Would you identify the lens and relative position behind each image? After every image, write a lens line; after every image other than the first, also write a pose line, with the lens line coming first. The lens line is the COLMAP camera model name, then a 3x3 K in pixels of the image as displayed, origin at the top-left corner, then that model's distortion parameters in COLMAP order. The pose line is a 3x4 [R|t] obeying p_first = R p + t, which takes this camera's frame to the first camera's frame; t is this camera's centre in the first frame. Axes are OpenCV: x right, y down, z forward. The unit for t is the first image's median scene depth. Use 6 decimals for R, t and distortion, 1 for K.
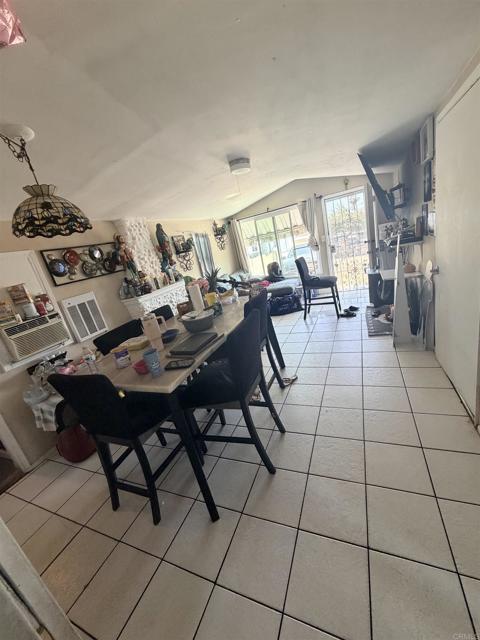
lens RADIAL K [[254.1, 0, 240.5], [0, 254.1, 321.3], [0, 0, 1]] dist [0.000773, 0.000027]
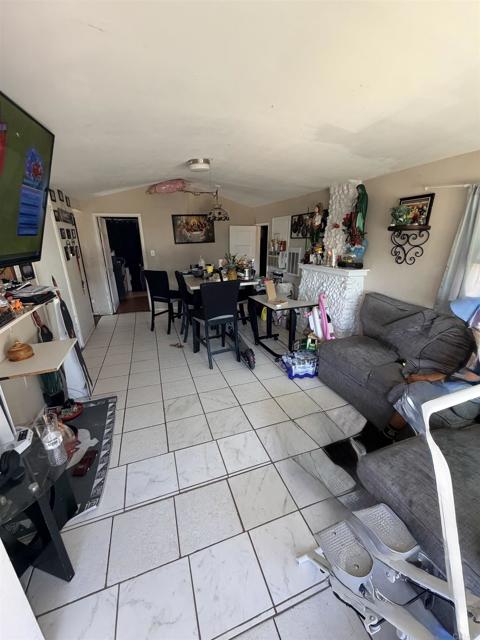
lens RADIAL K [[254.1, 0, 239.5], [0, 254.1, 322.2], [0, 0, 1]] dist [0.000773, 0.000027]
pose [[-0.707050, 0.433407, -0.558783, 0.529552], [-0.025424, 0.774085, 0.632571, -0.577797], [0.706707, 0.461466, -0.536298, 1.449915]]
